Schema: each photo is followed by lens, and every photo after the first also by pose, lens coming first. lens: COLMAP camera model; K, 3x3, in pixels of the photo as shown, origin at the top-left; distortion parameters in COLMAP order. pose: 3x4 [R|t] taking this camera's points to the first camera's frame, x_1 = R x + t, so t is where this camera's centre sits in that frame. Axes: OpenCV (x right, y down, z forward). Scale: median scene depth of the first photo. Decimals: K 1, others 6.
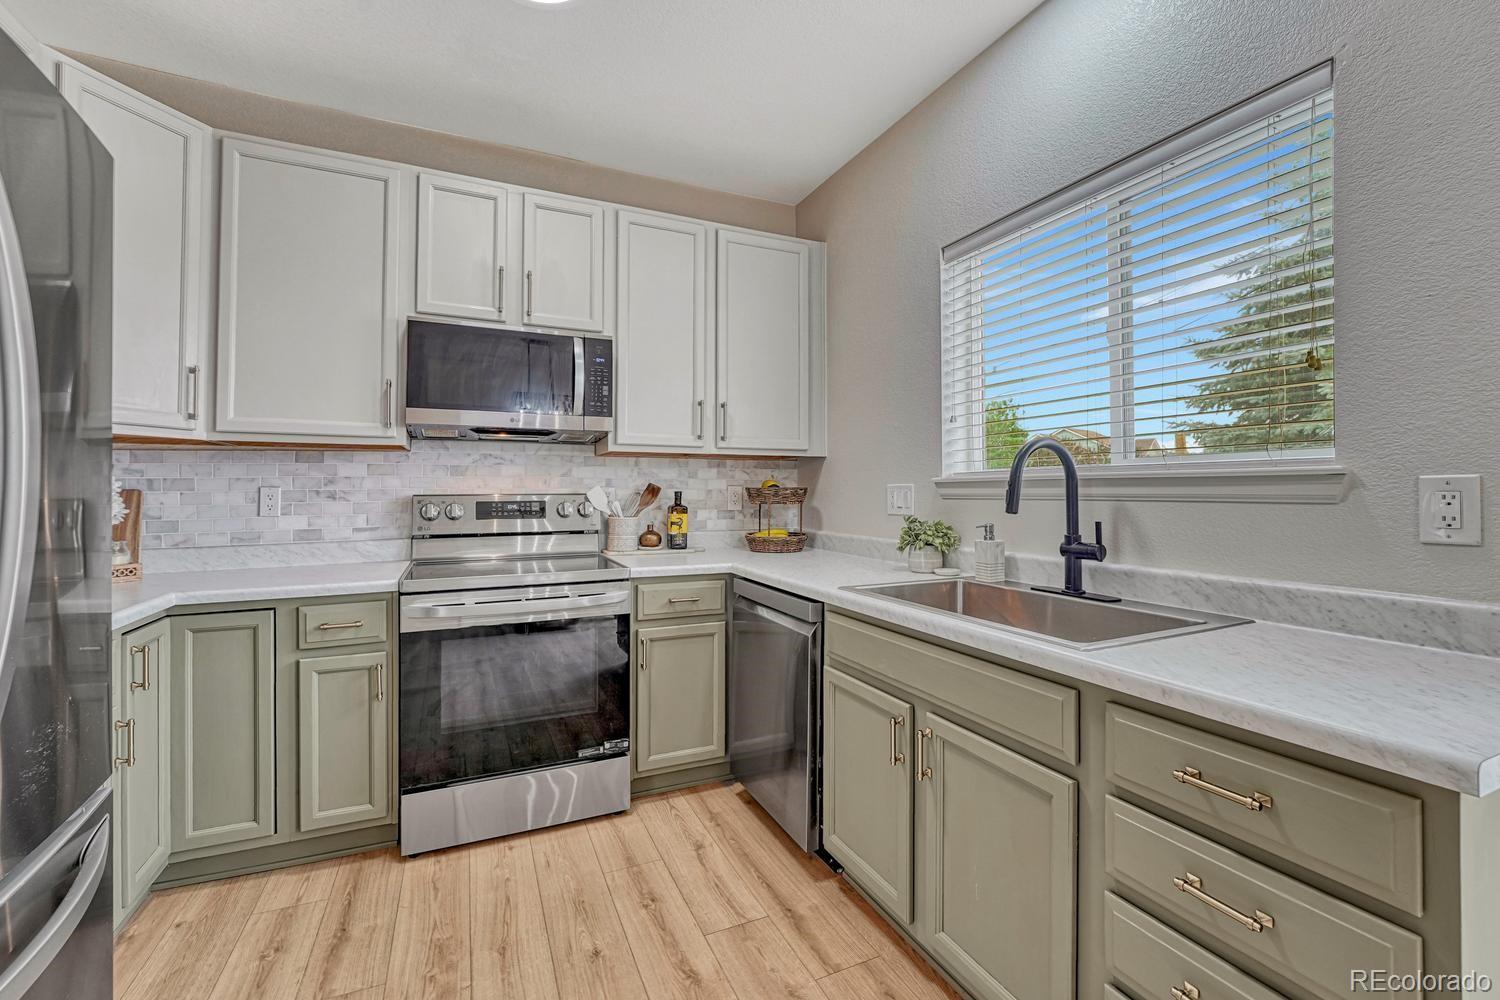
lens RADIAL K [[632.8, 0, 728.1], [0, 632.8, 470.5], [0, 0, 1]] dist [-0.020478, -0.000322]
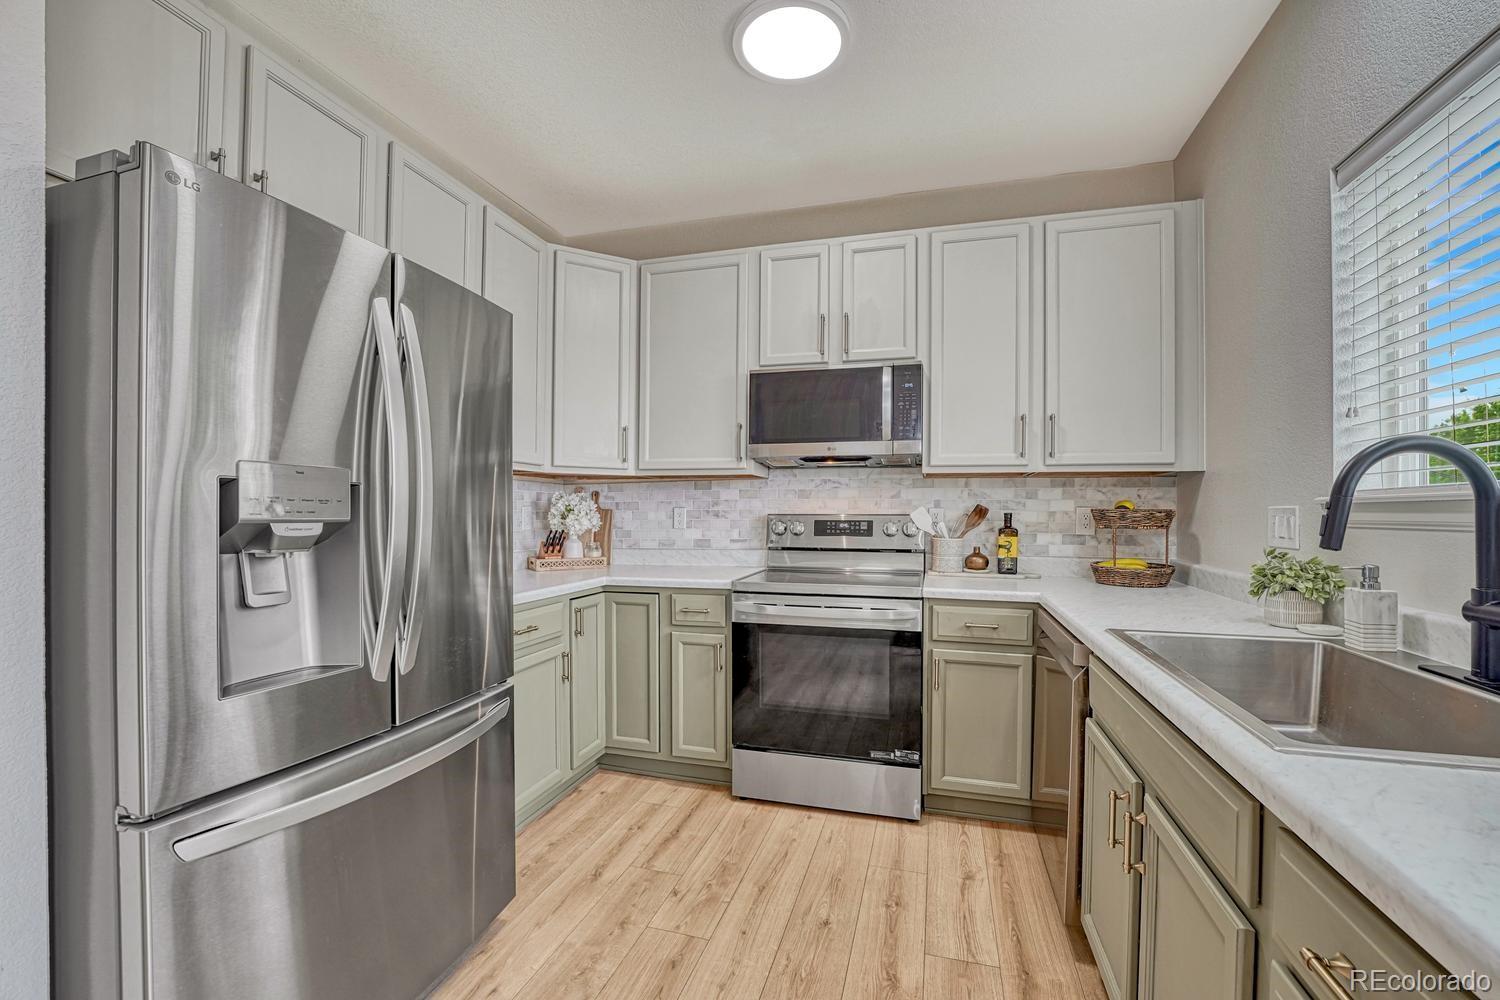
lens RADIAL K [[615.9, 0, 743.2], [0, 615.9, 504.4], [0, 0, 1]] dist [-0.021139, 0.000077]
pose [[0.760784, -0.000505, -0.649004, 0.249687], [0.014904, 0.999750, 0.016693, -0.001306], [0.648833, -0.022372, 0.760602, 0.054137]]
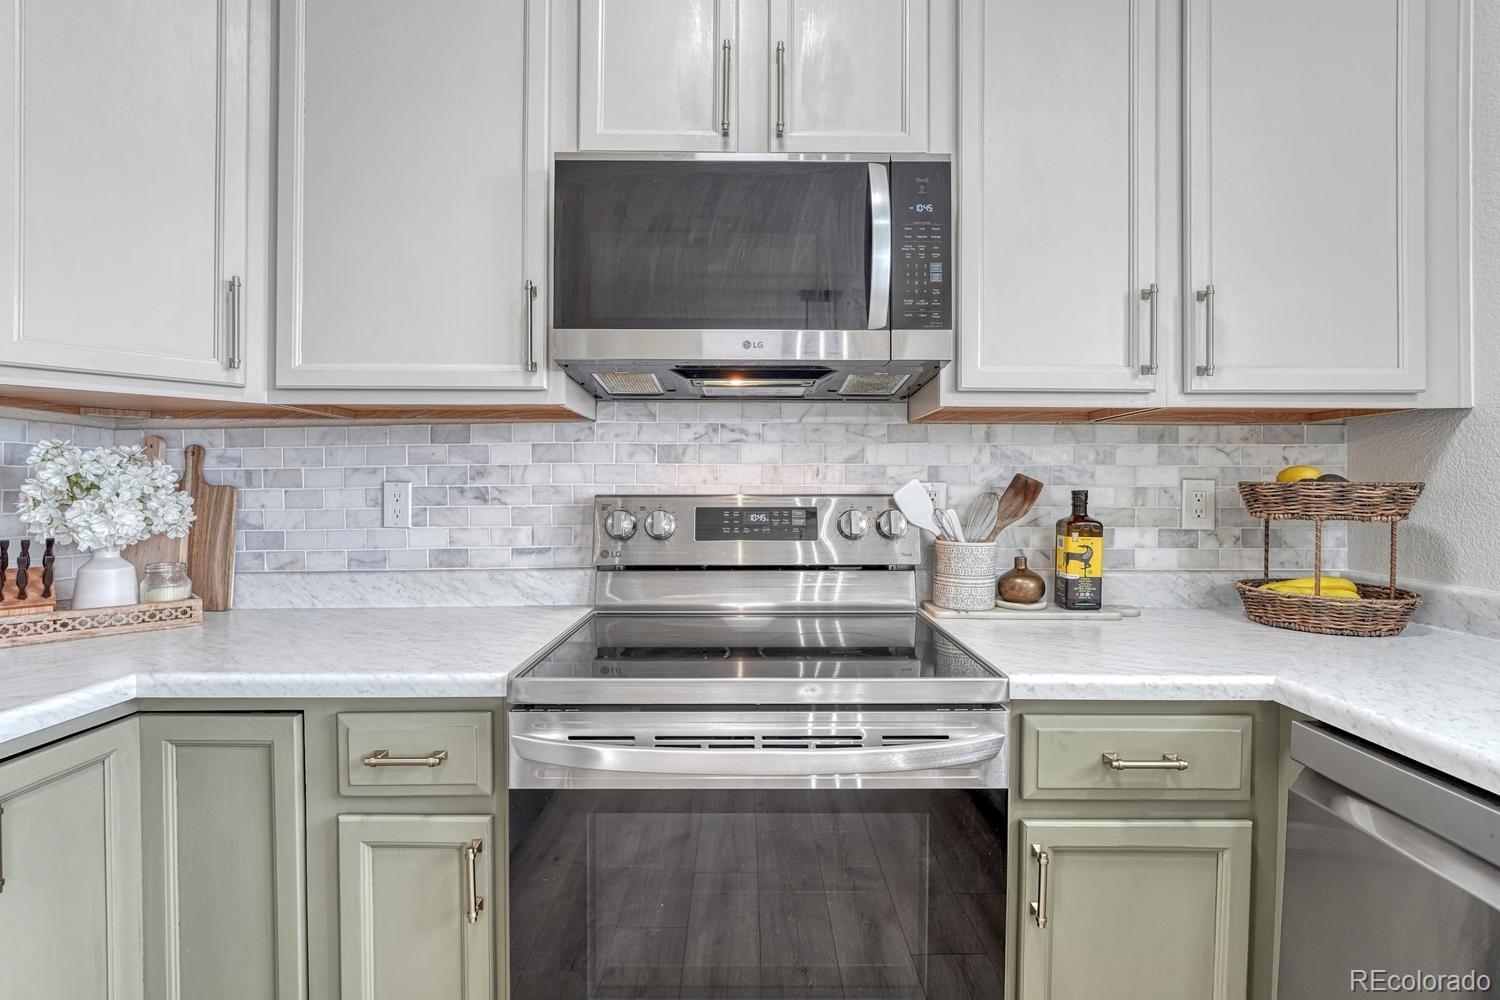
lens RADIAL K [[669.9, 0, 751.5], [0, 669.9, 492.7], [0, 0, 1]] dist [-0.018991, -0.000262]
pose [[0.918791, 0.004539, -0.394718, -0.126949], [0.009363, 0.999402, 0.033286, 0.017729], [0.394633, -0.034279, 0.918199, 0.500400]]
